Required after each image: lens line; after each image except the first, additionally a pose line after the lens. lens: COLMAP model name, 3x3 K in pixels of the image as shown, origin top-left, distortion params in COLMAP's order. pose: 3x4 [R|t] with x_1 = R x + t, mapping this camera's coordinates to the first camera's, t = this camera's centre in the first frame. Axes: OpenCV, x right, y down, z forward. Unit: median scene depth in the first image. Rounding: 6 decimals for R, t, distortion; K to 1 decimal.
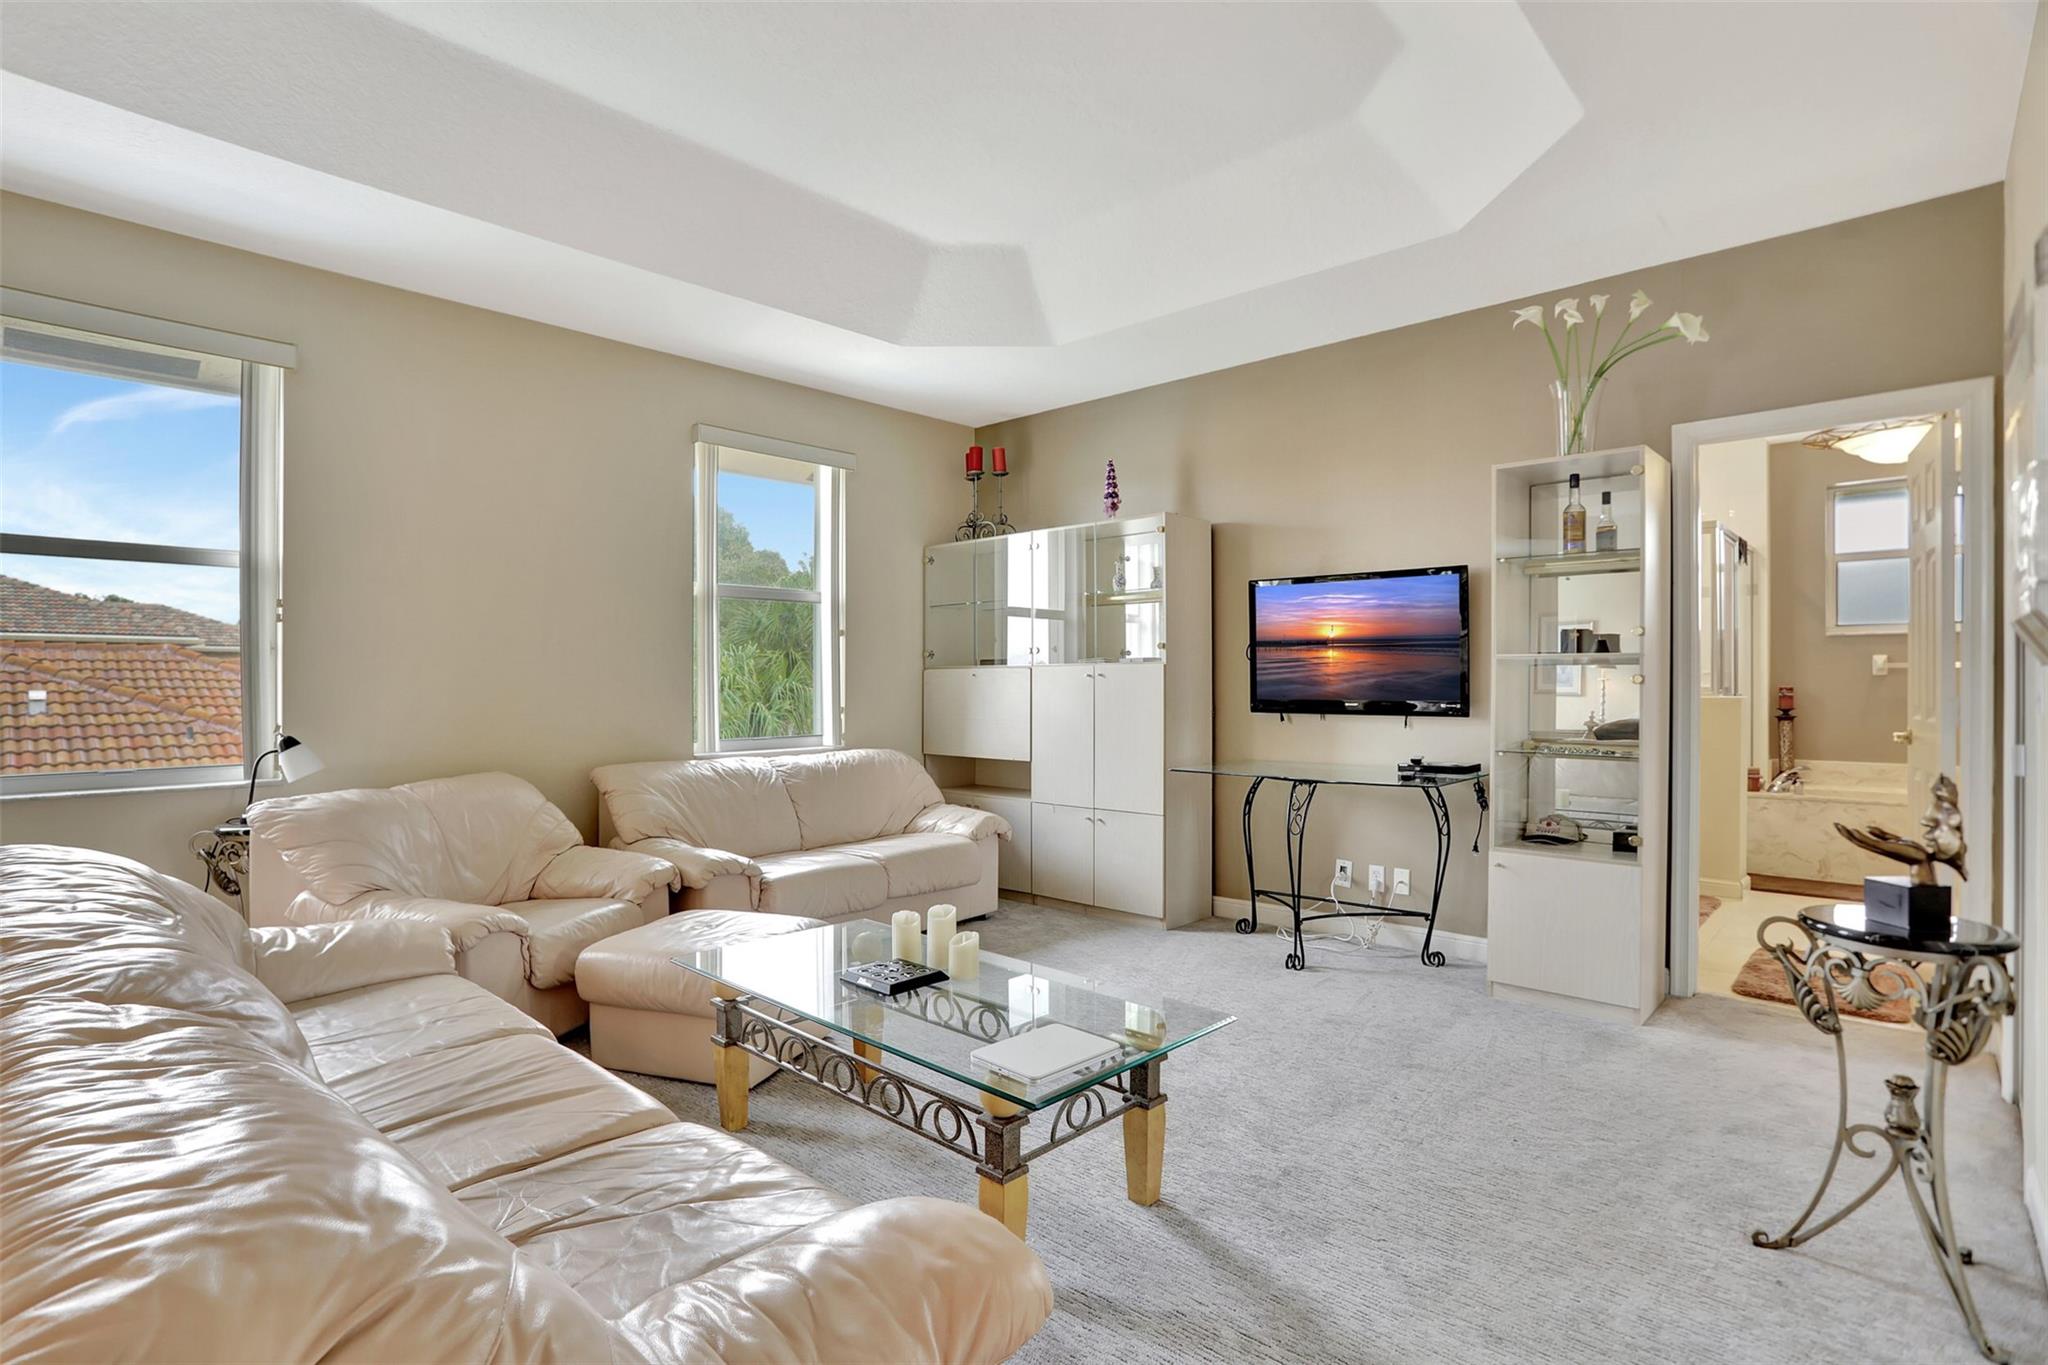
lens RADIAL K [[988.0, 0, 1024.0], [0, 988.0, 682.5], [0, 0, 1]] dist [-0.065488, 0.000238]
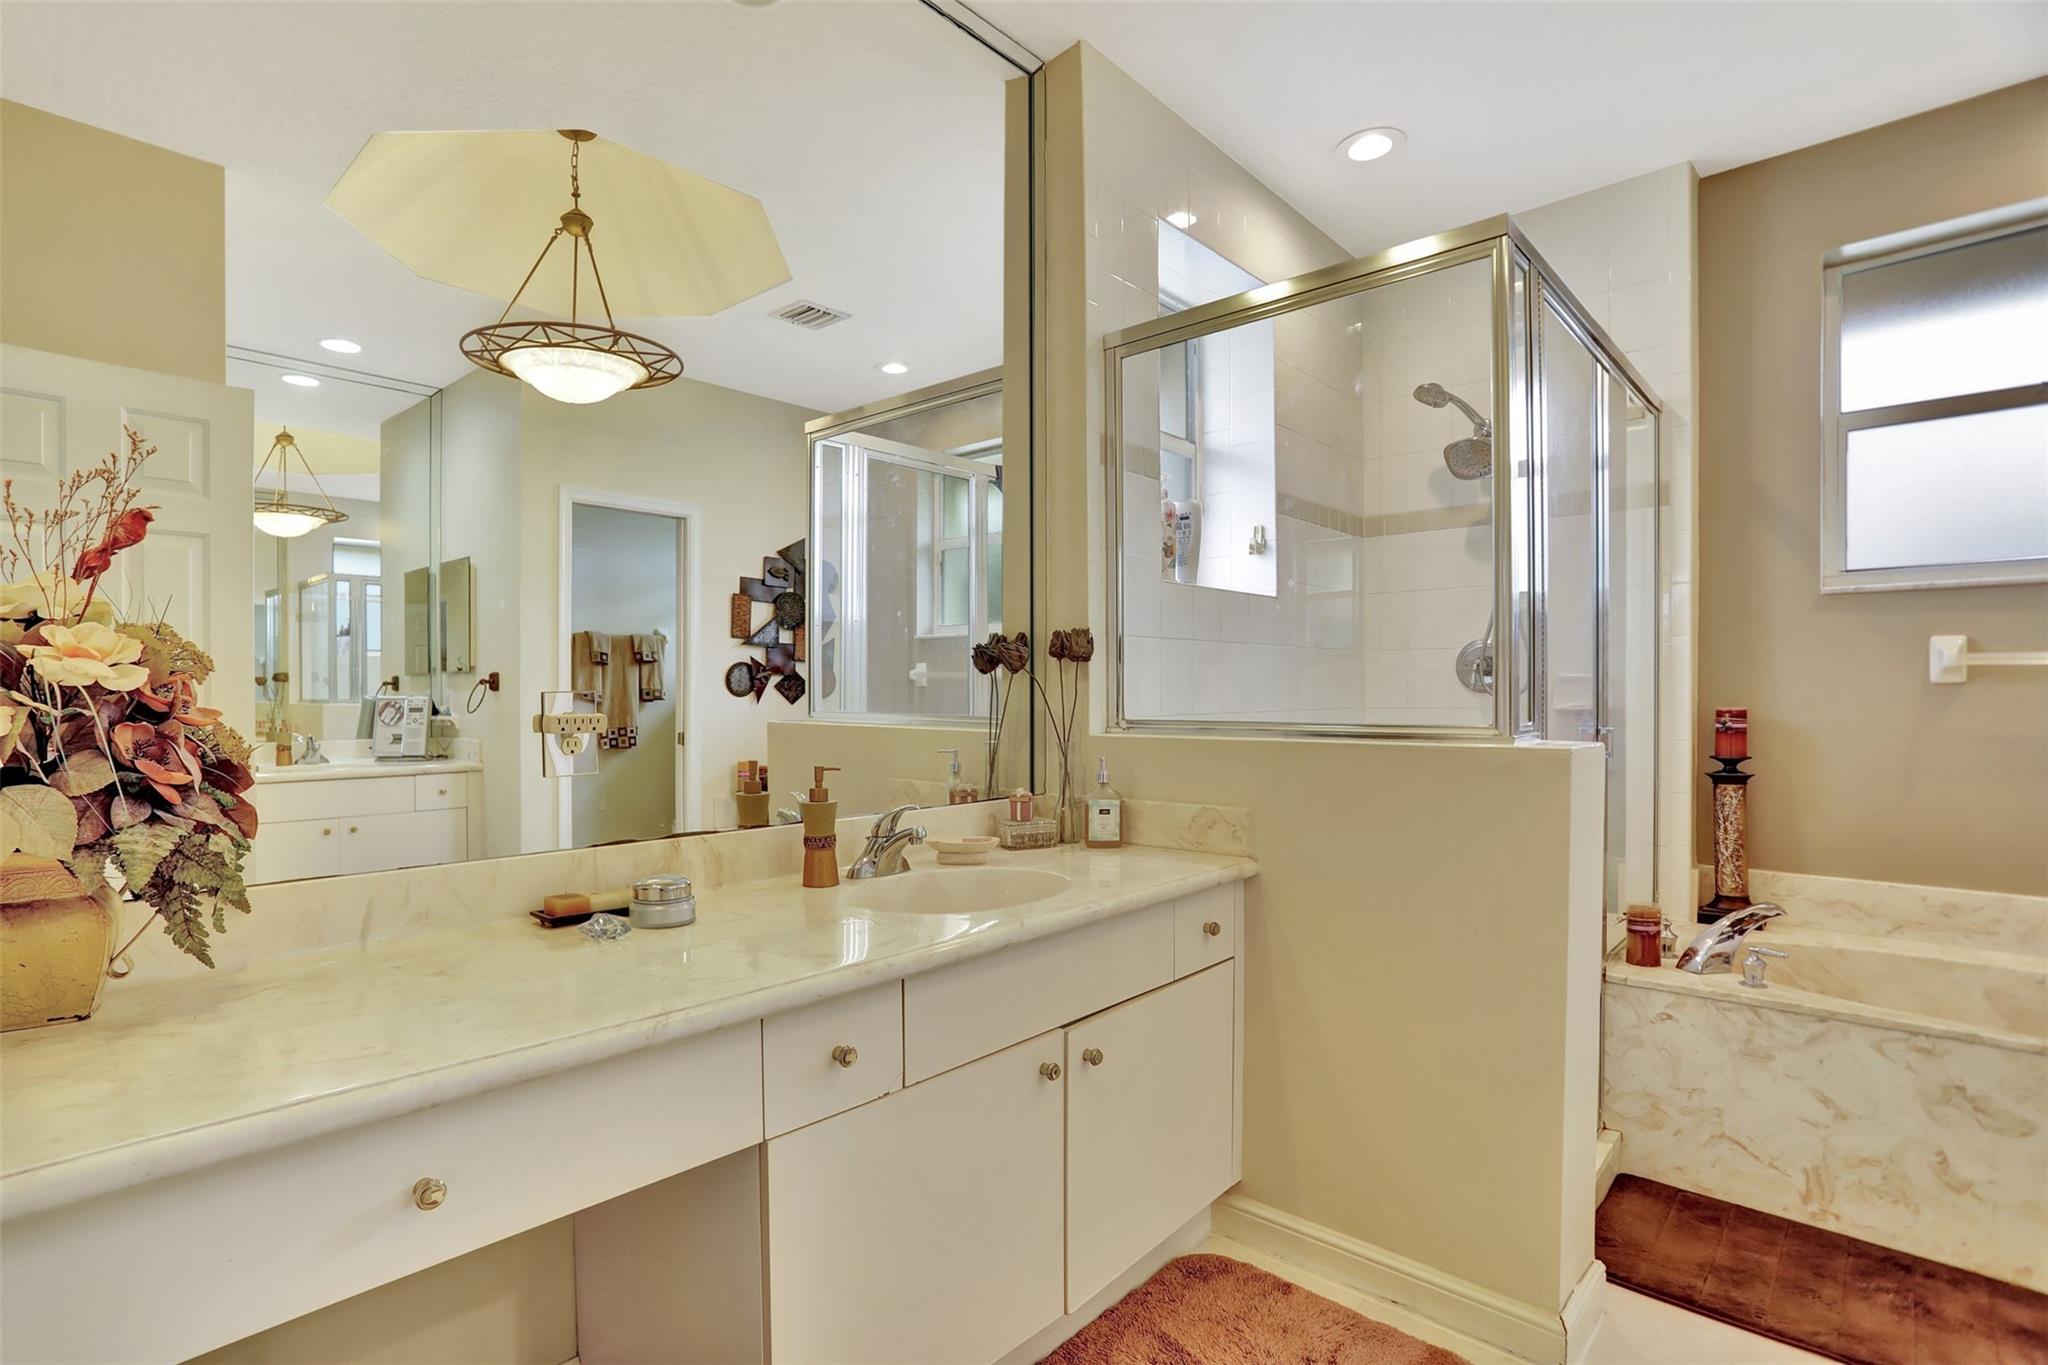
lens RADIAL K [[988.0, 0, 1024.0], [0, 988.0, 682.5], [0, 0, 1]] dist [-0.065488, 0.000238]
pose [[0.999675, 0.005508, 0.024871, 0.462966], [-0.005464, 0.999983, -0.001814, -0.005229], [-0.024881, 0.001677, 0.999689, 0.561639]]
